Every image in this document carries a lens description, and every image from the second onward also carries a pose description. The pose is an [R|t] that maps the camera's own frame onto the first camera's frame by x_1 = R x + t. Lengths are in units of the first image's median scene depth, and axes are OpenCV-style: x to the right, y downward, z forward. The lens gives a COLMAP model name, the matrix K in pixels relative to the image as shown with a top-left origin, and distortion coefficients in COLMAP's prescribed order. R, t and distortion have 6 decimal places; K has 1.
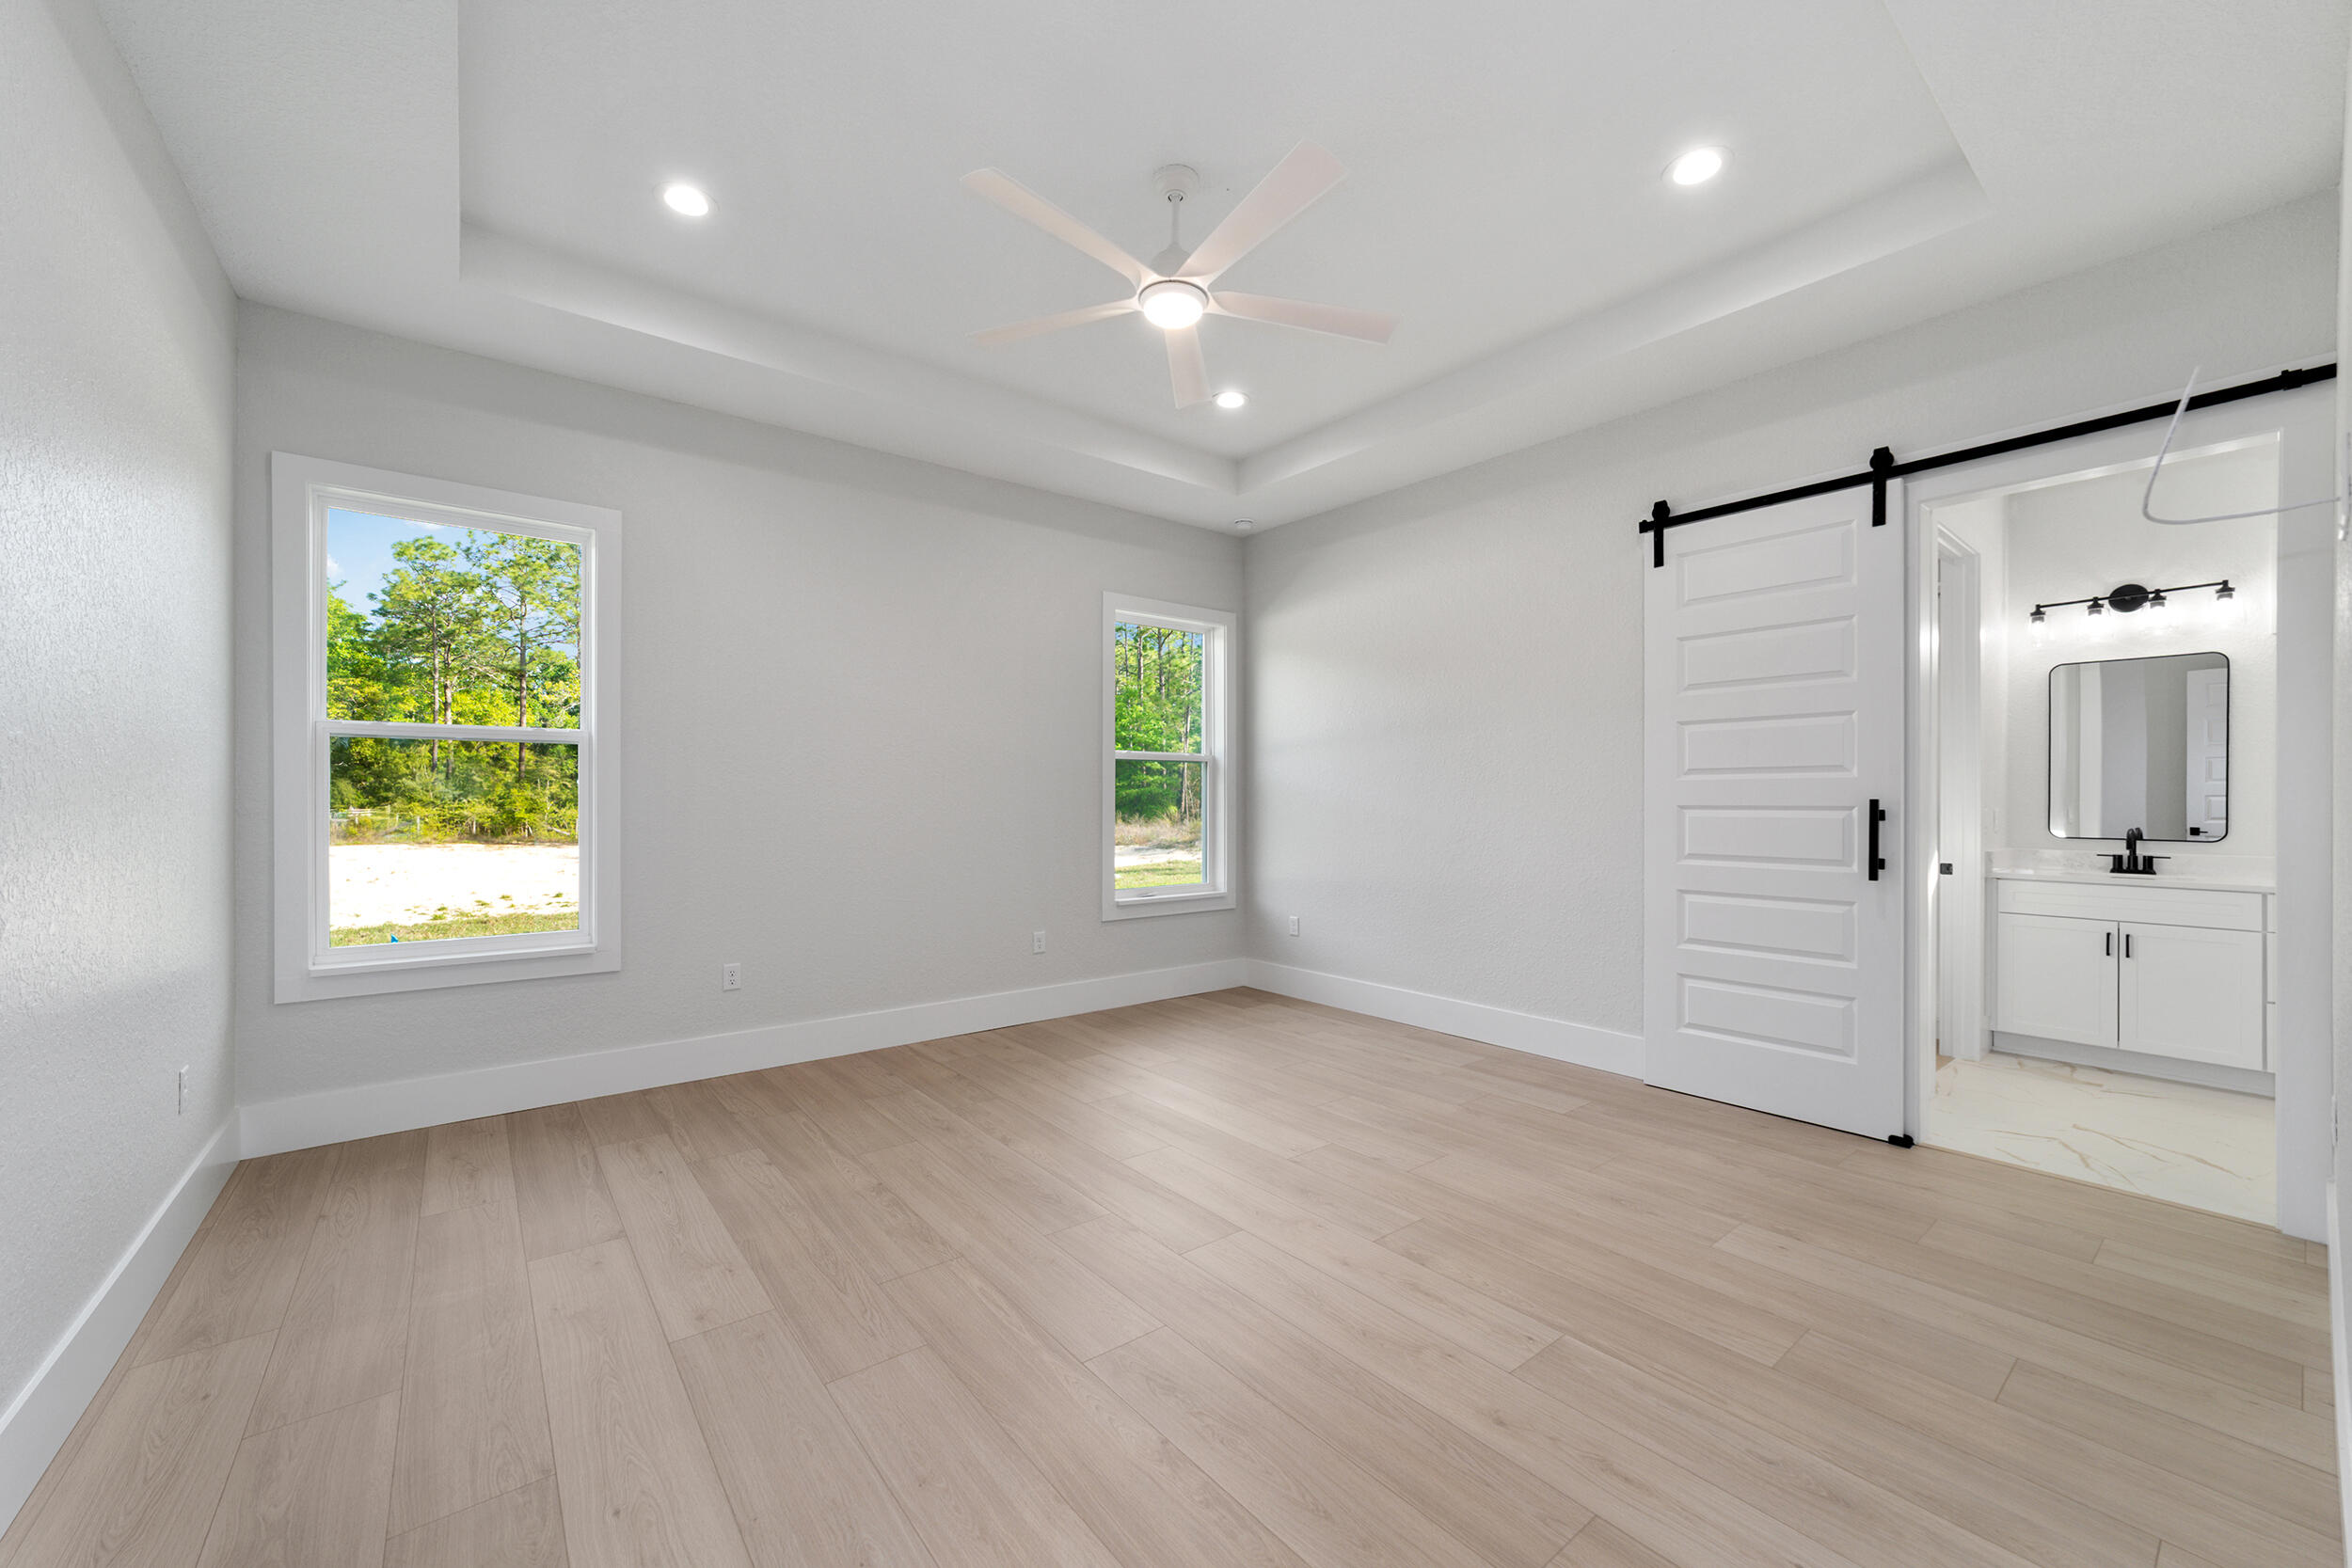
lens RADIAL K [[906.1, 0, 1170.2], [0, 906.1, 787.1], [0, 0, 1]] dist [-0.014832, 0.007934]
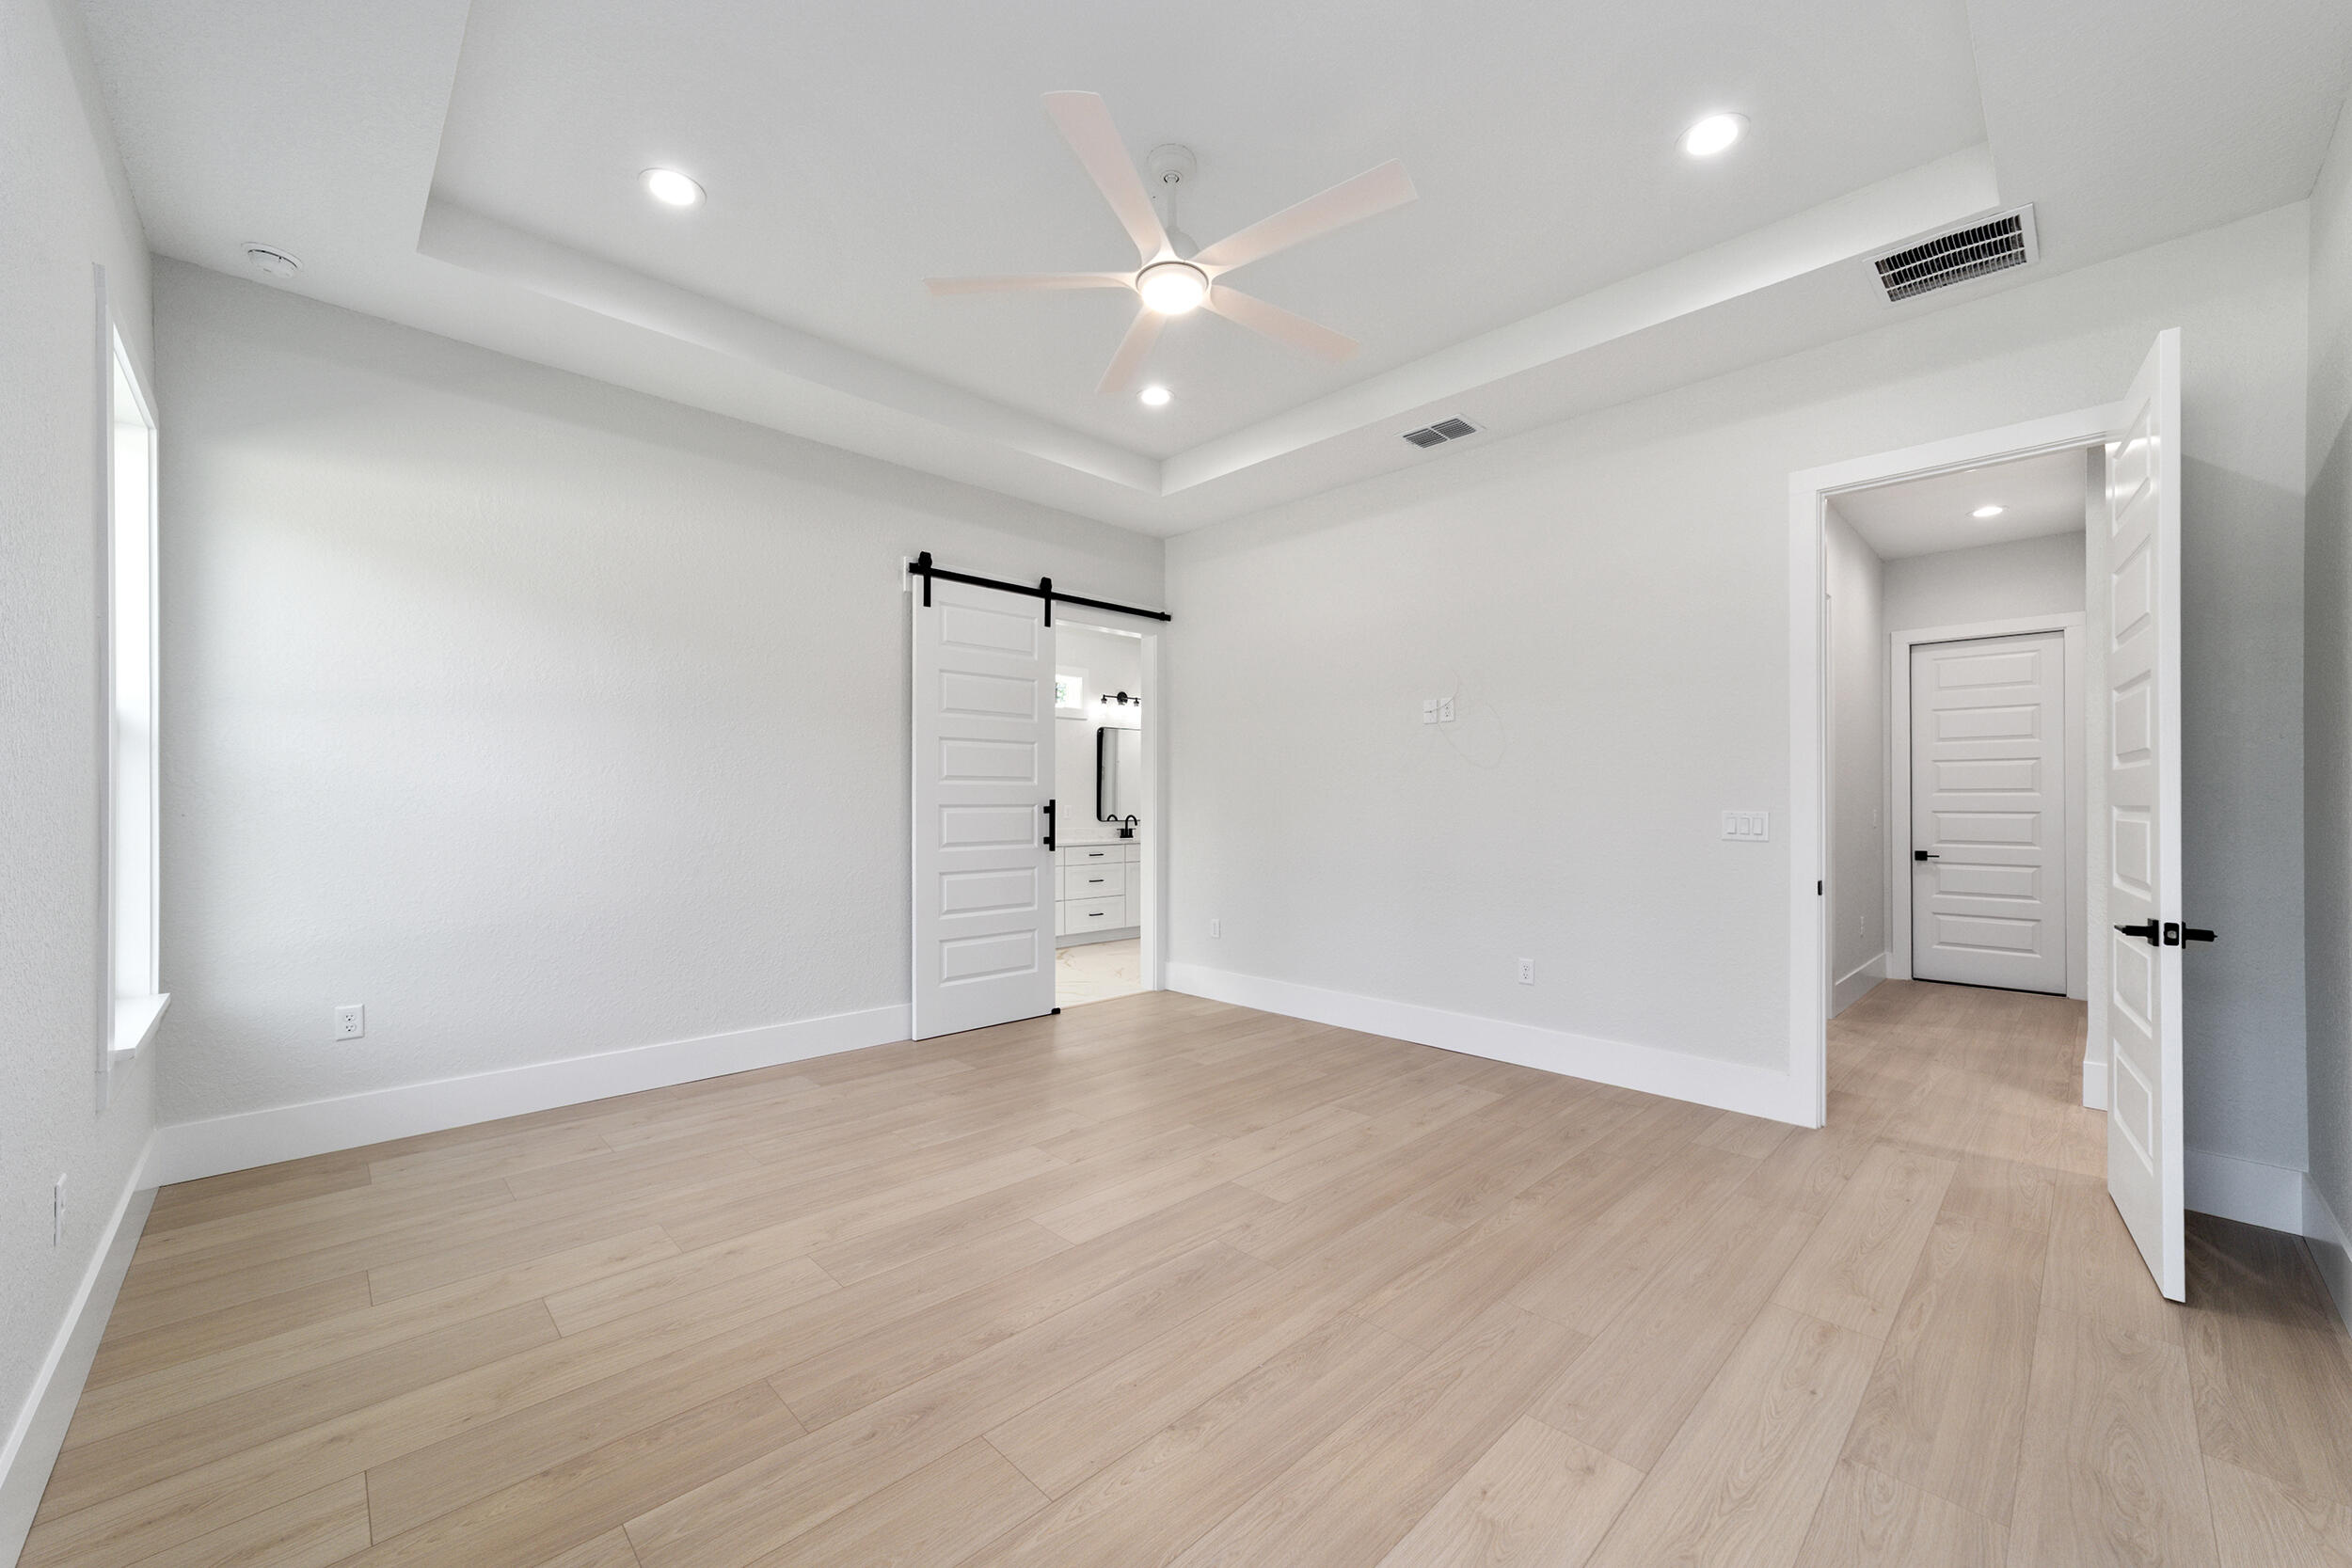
lens RADIAL K [[909.7, 0, 1176.0], [0, 909.7, 784.0], [0, 0, 1]] dist [-0.015575, 0.008541]
pose [[-0.101326, 0.018370, 0.994684, -0.746903], [-0.014873, 0.999690, -0.019977, 0.013320], [-0.994742, -0.016818, -0.101021, 0.848994]]
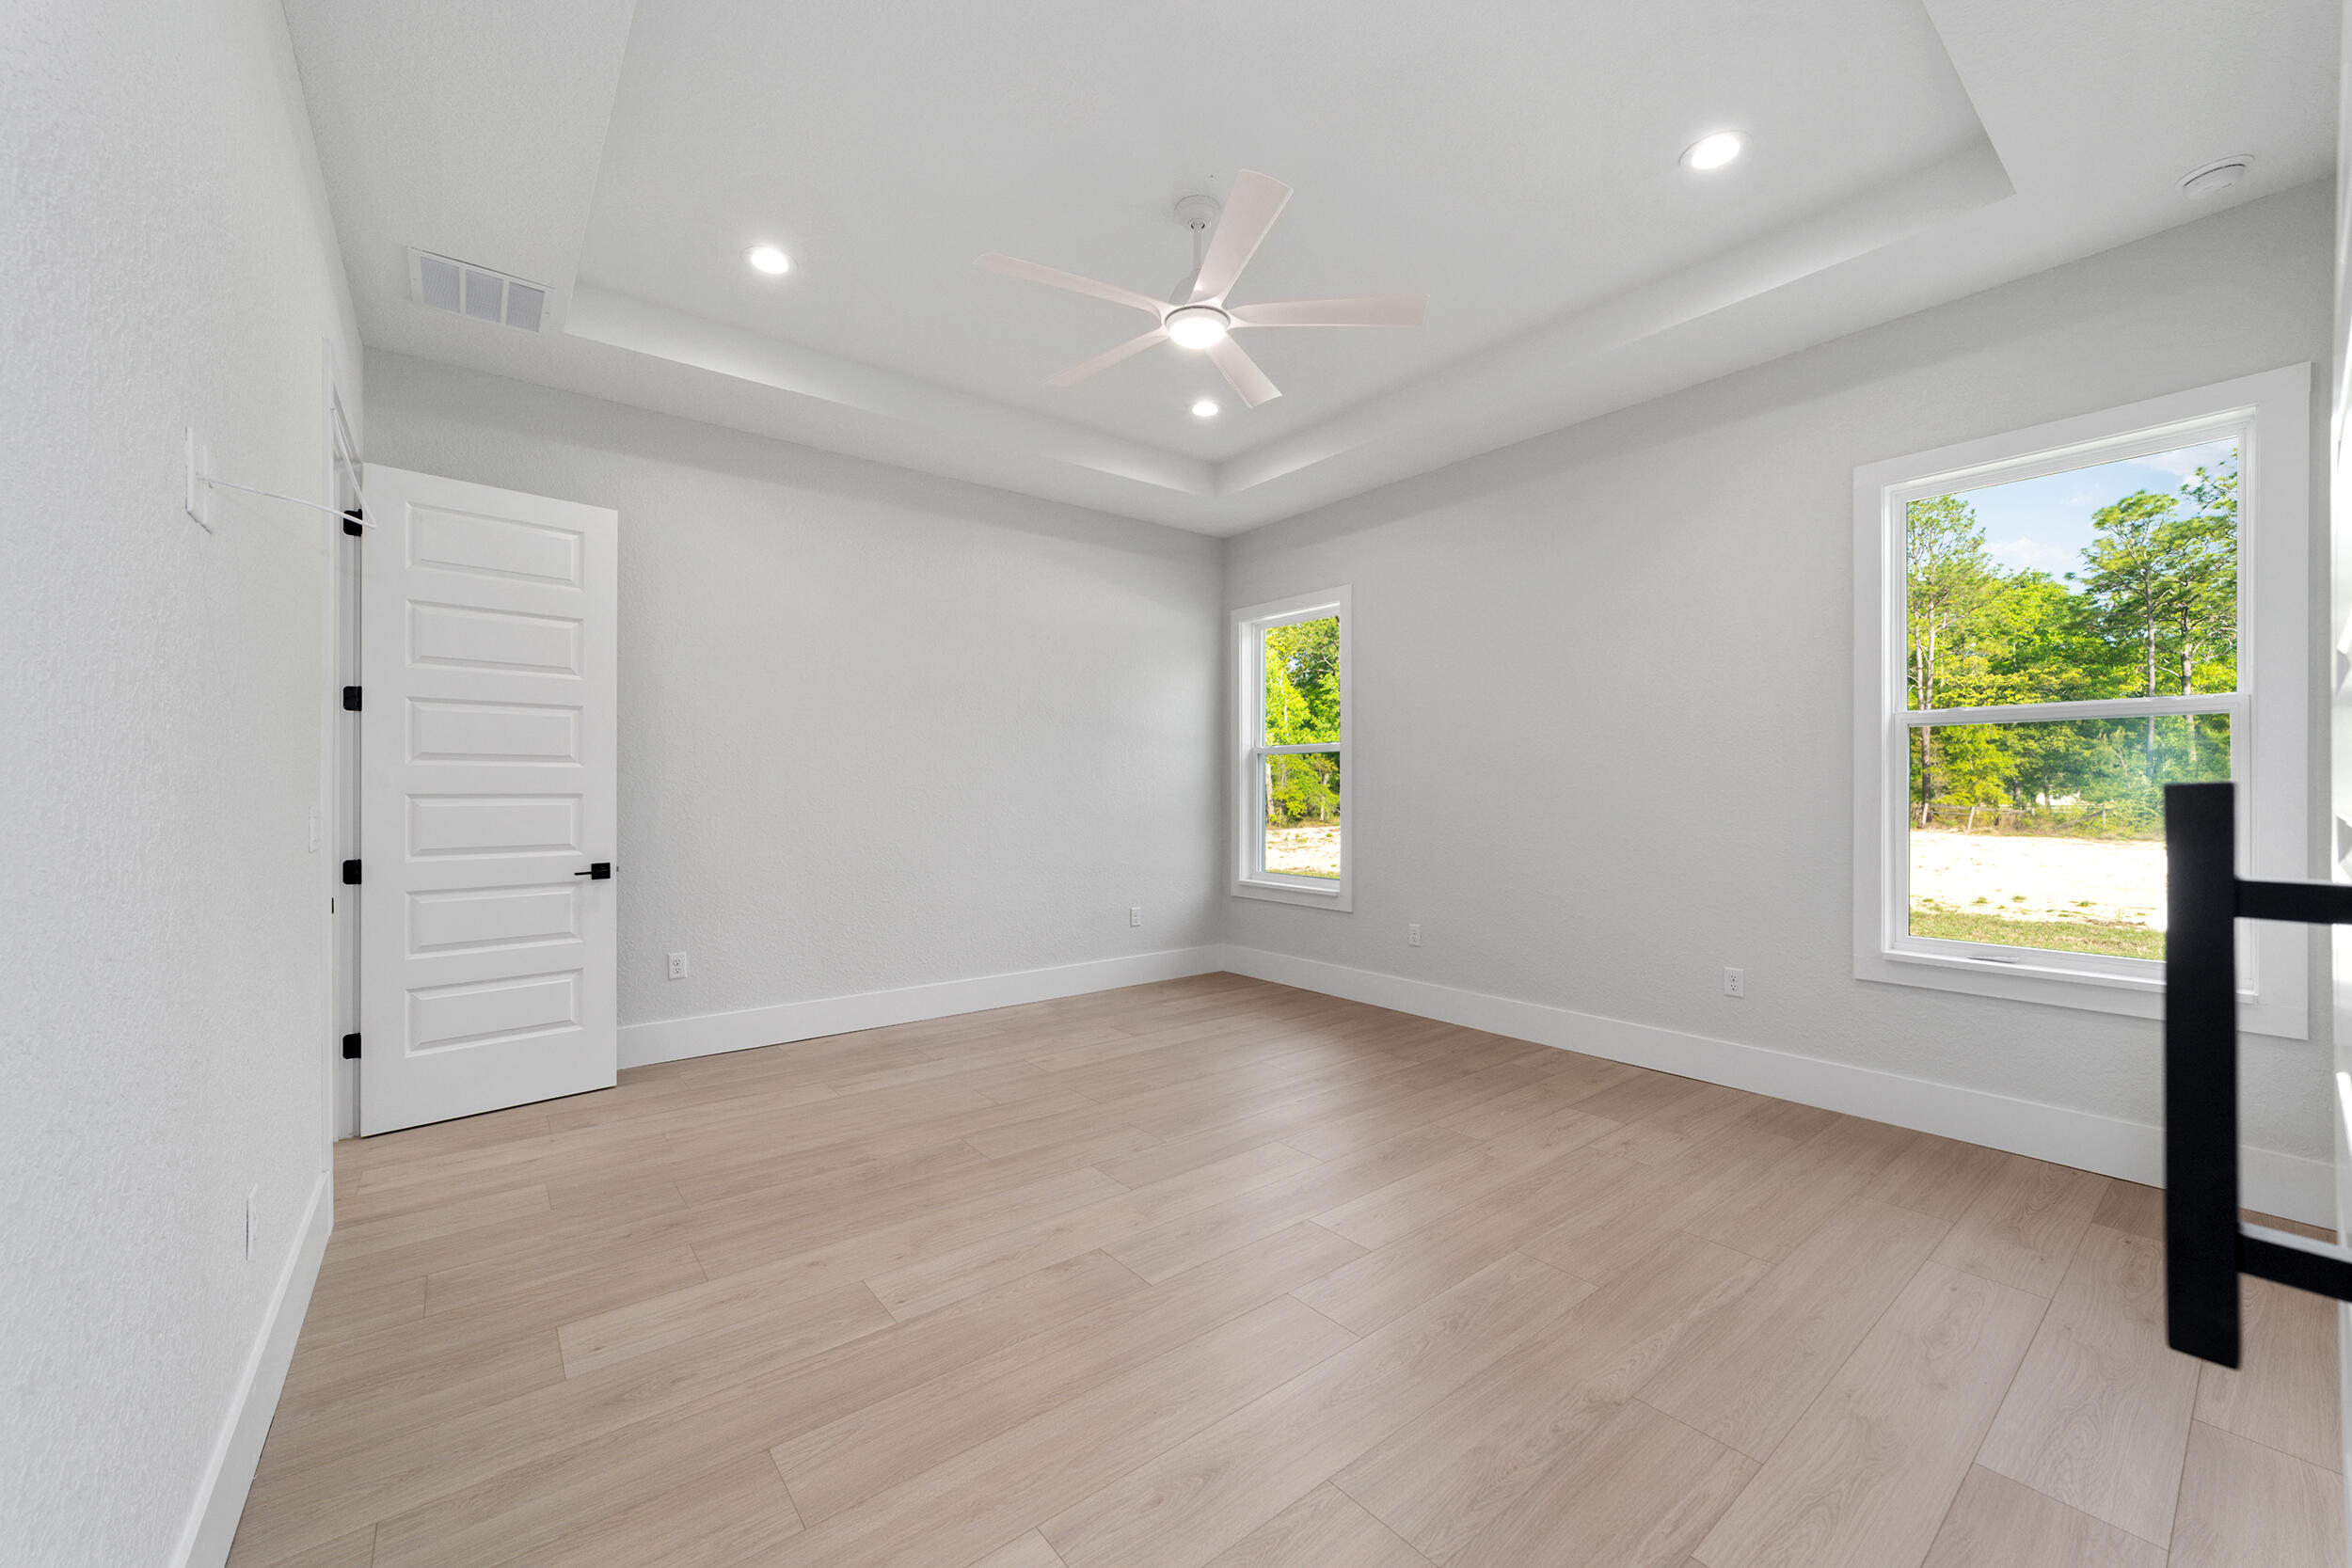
lens RADIAL K [[906.1, 0, 1170.2], [0, 906.1, 787.1], [0, 0, 1]] dist [-0.014832, 0.007934]
pose [[0.000453, -0.004084, -0.999992, 0.825422], [0.013539, 0.999900, -0.004078, 0.011871], [0.999908, -0.013537, 0.000508, 0.750296]]
